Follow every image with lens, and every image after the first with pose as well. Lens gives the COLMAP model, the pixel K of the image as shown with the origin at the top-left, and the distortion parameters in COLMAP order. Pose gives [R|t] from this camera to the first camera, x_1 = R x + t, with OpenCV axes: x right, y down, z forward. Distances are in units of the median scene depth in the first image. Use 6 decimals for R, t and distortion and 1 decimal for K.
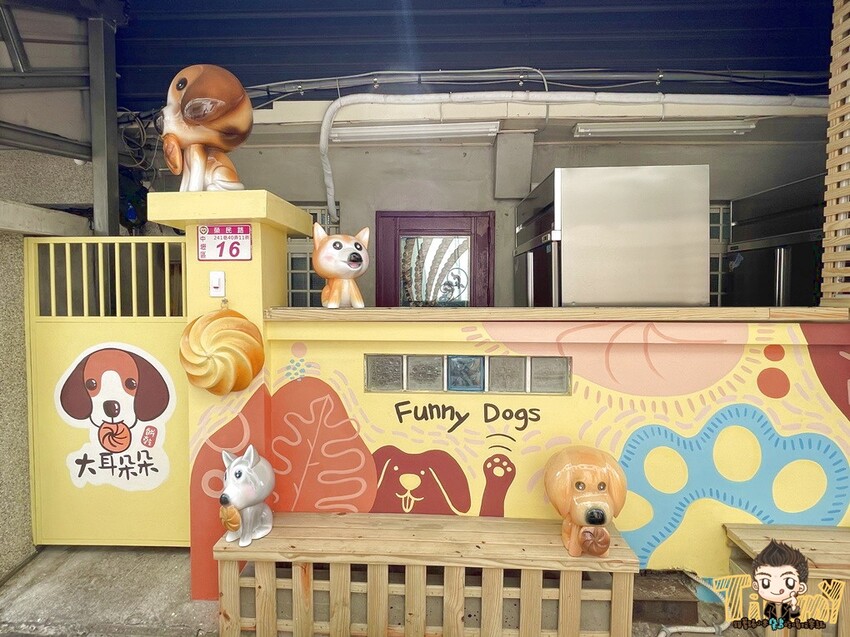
lens RADIAL K [[498.2, 0, 416.4], [0, 498.2, 315.7], [0, 0, 1]] dist [-0.008656, 0.004370]
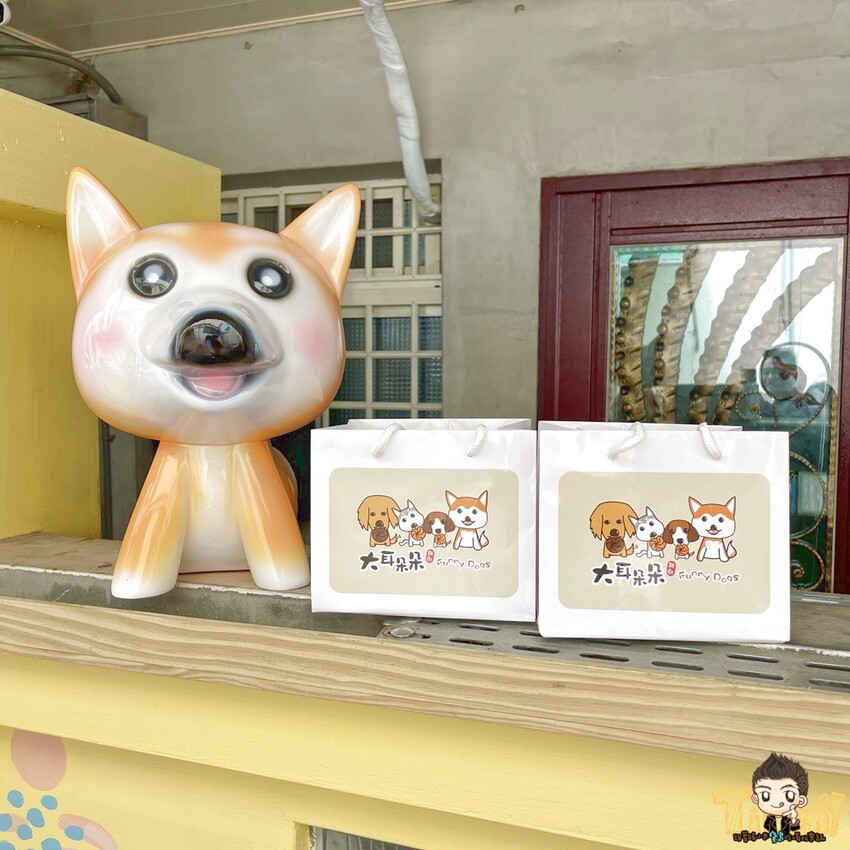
lens RADIAL K [[874.6, 0, 428.4], [0, 874.6, 423.6], [0, 0, 1]] dist [0.024451, 0.000000]
pose [[0.954138, 0.016477, -0.298914, 0.041999], [-0.011443, 0.999762, 0.018582, -0.080816], [0.299149, -0.014310, 0.954099, 0.622630]]
